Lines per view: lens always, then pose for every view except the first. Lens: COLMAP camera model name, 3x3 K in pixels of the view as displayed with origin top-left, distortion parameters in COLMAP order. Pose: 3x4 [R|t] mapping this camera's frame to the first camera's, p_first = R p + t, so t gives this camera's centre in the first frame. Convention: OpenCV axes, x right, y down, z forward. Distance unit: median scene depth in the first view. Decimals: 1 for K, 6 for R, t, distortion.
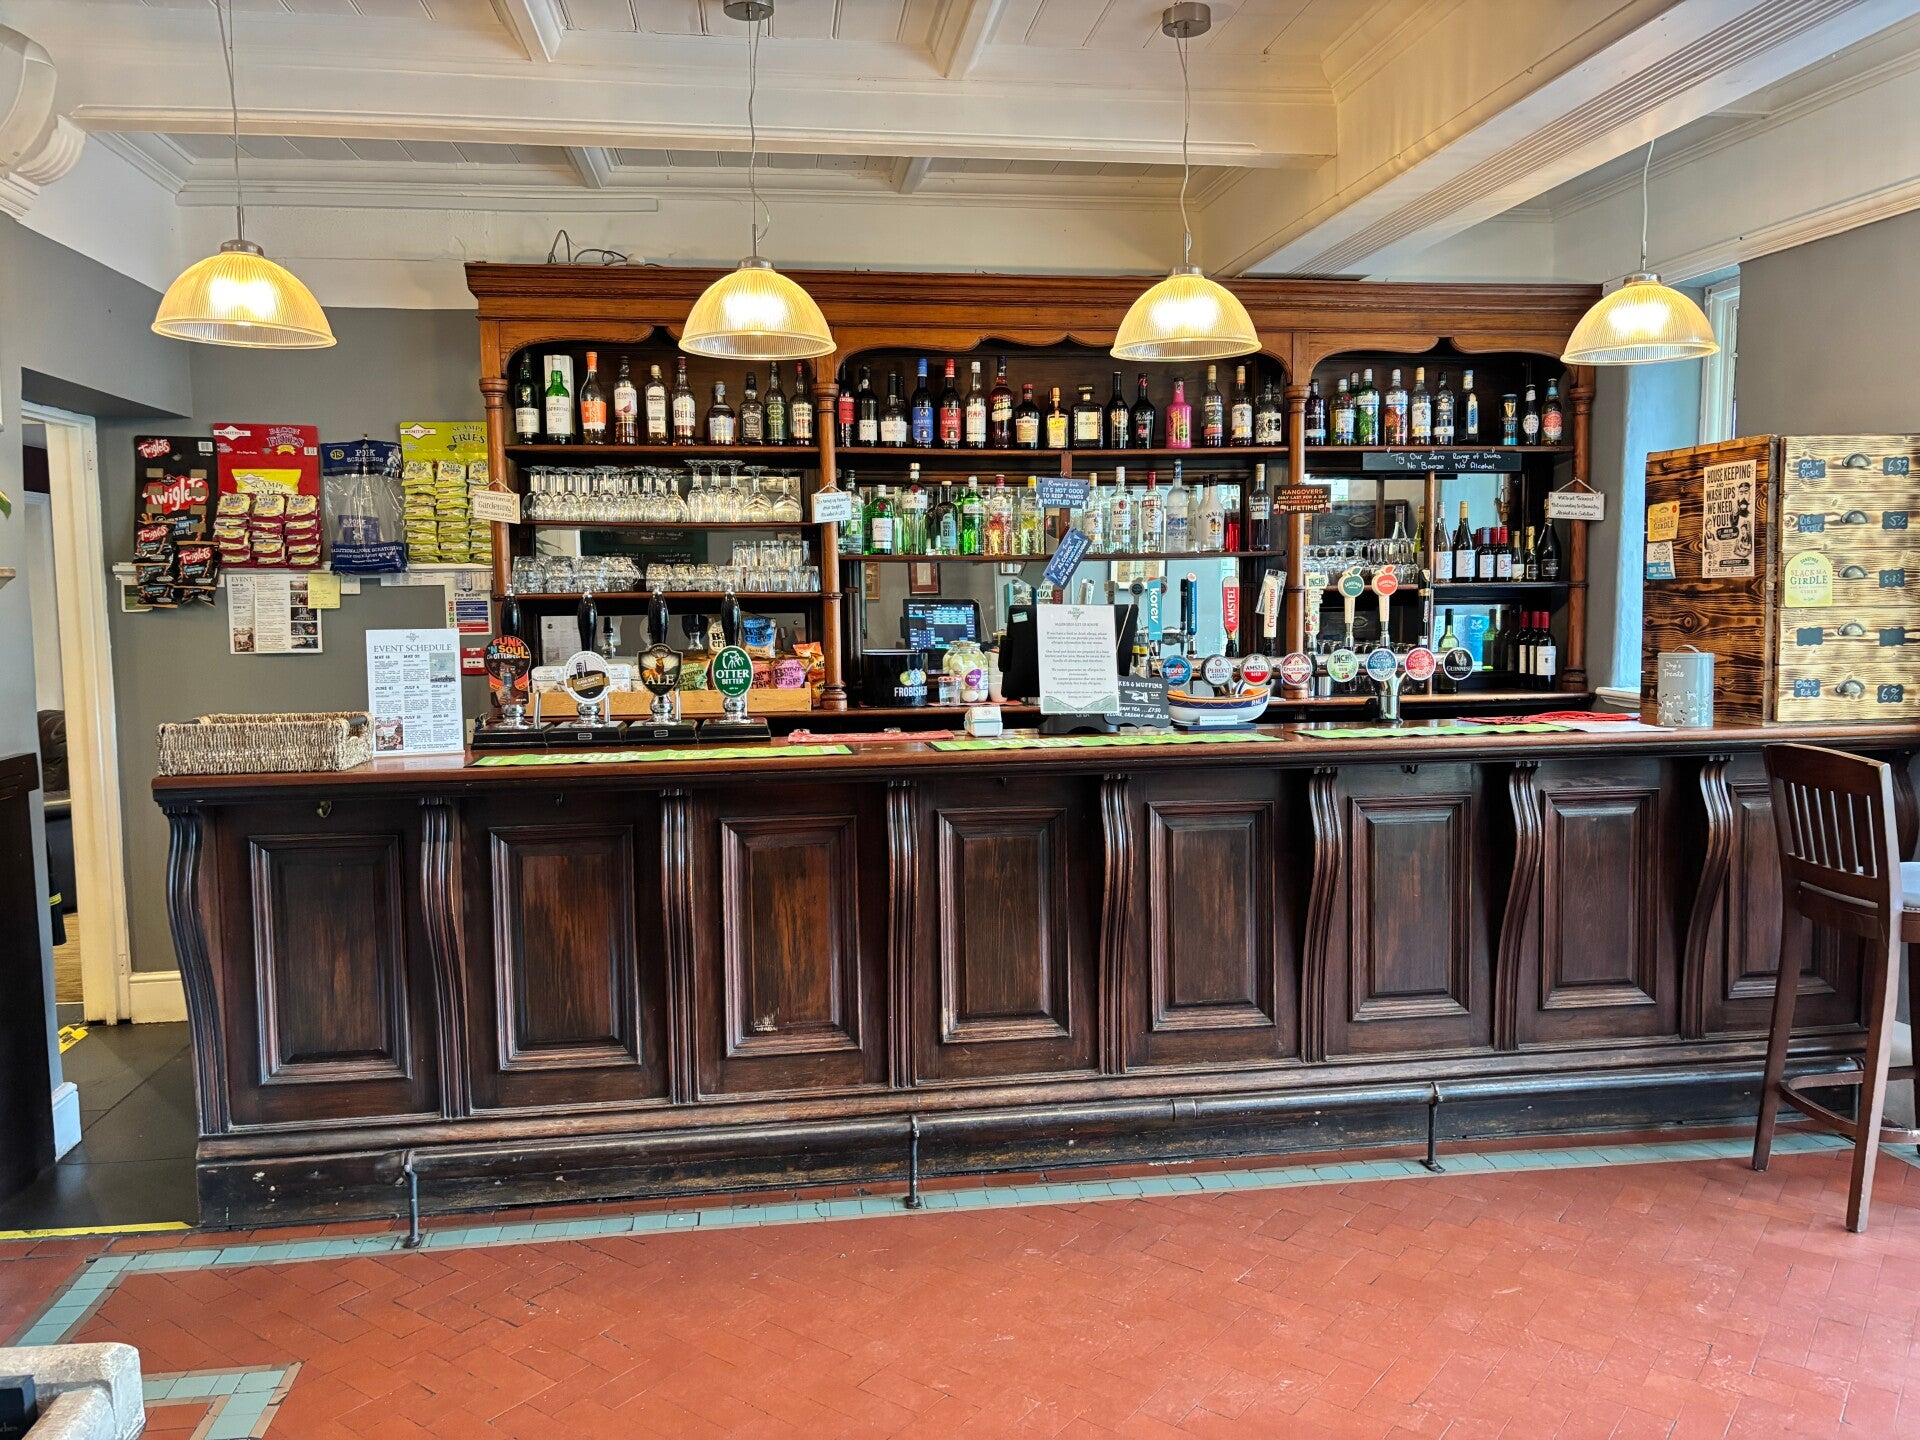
lens RADIAL K [[1475.4, 0, 959.6], [0, 1475.4, 719.8], [0, 0, 1]] dist [0.017550, -0.001521]
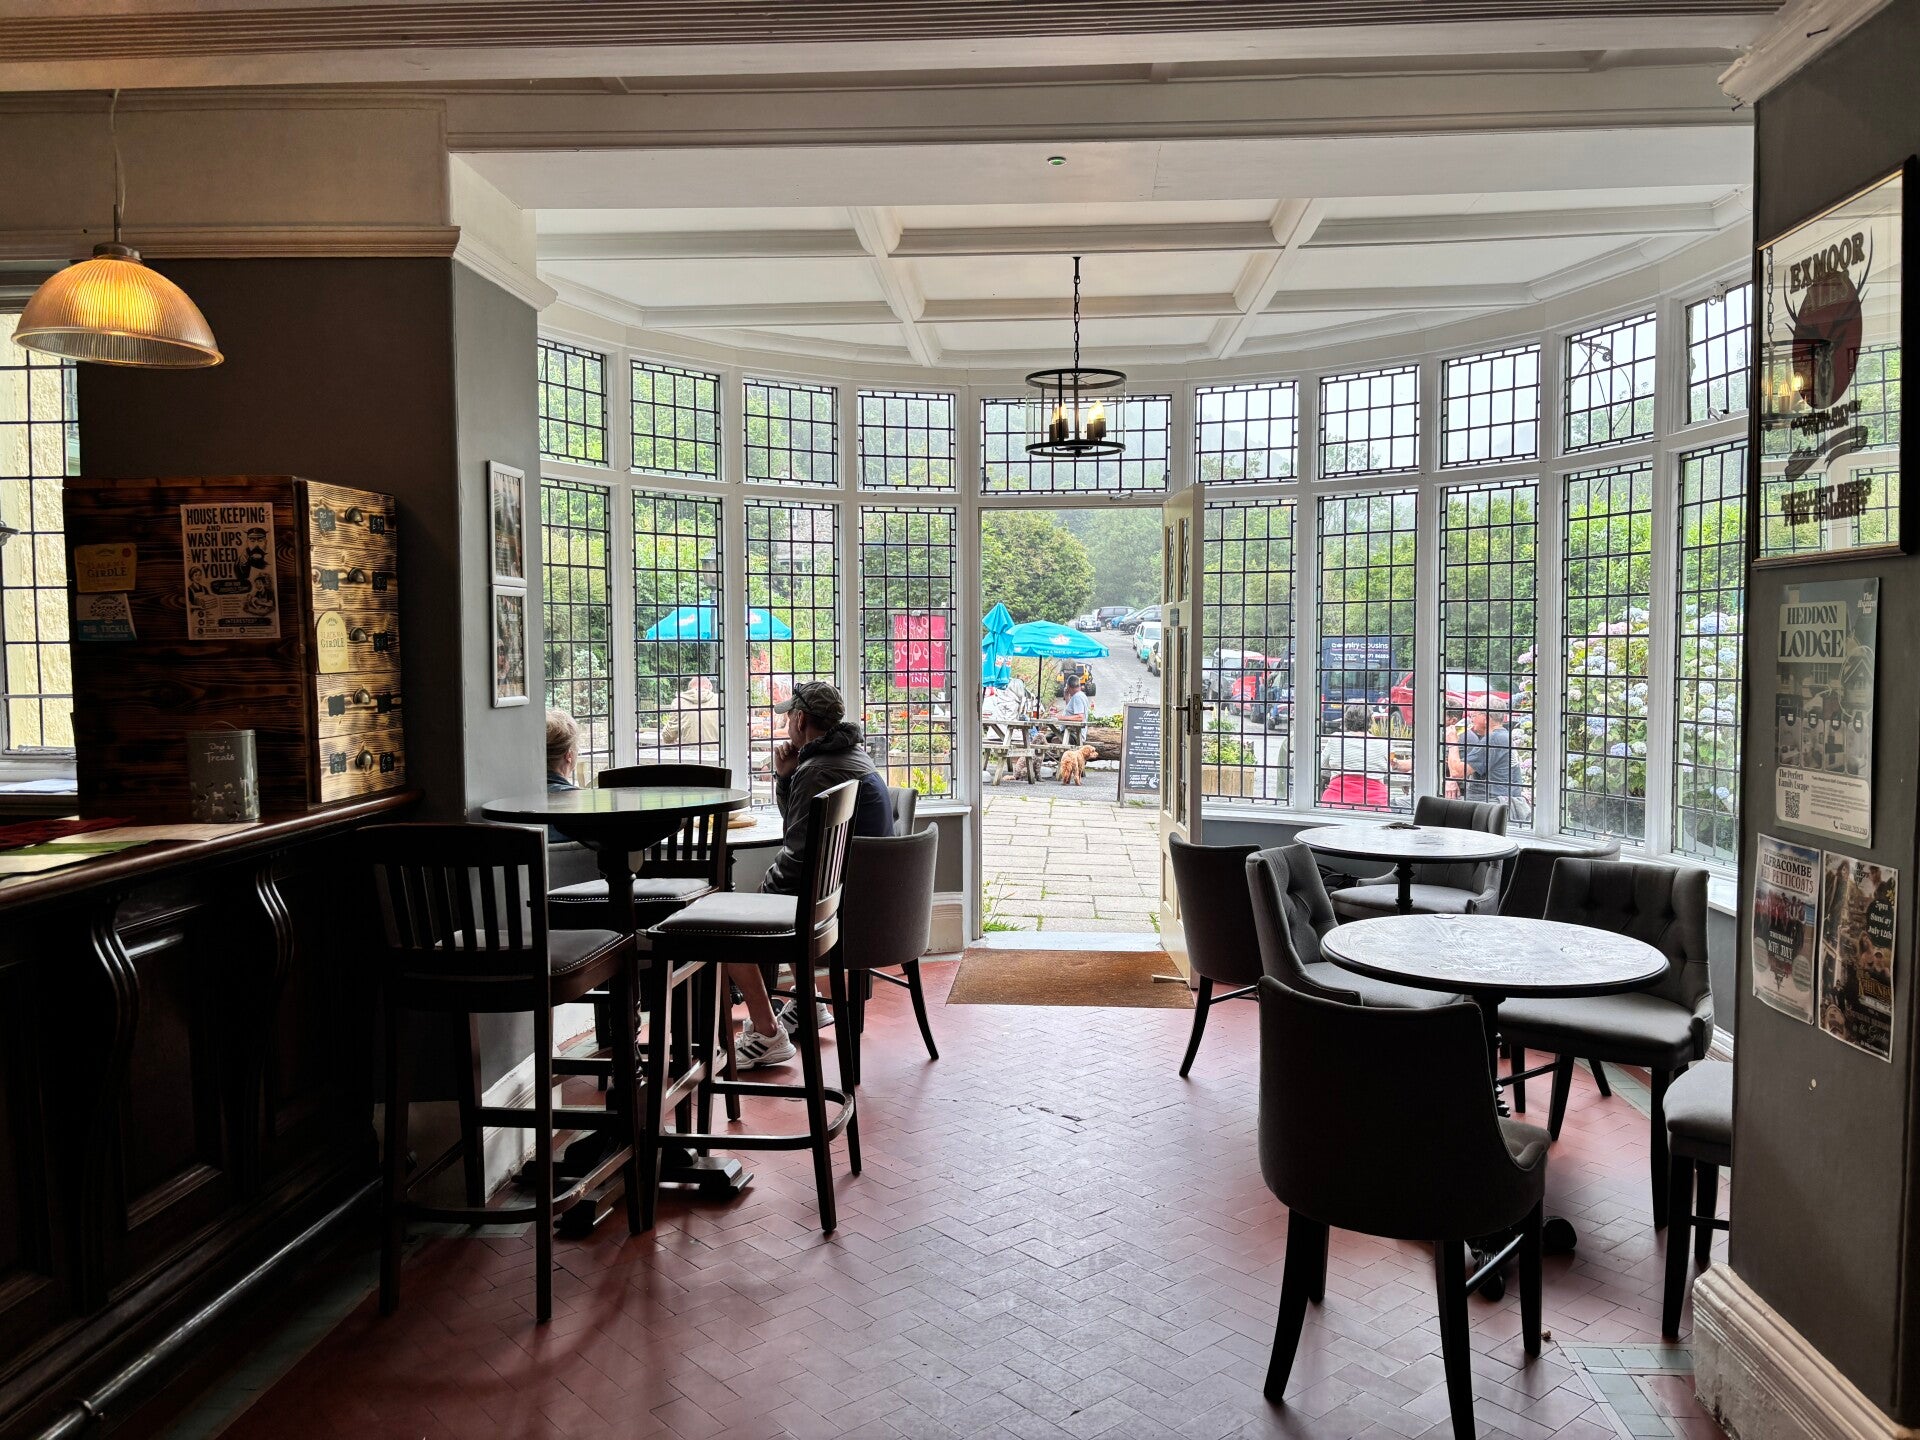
lens RADIAL K [[1475.4, 0, 957.8], [0, 1475.4, 713.7], [0, 0, 1]] dist [0.017550, -0.001521]
pose [[0.207303, -0.040551, 0.977436, -0.219919], [0.091431, 0.995570, 0.021911, -0.035991], [-0.973995, 0.084826, 0.210092, 0.439778]]
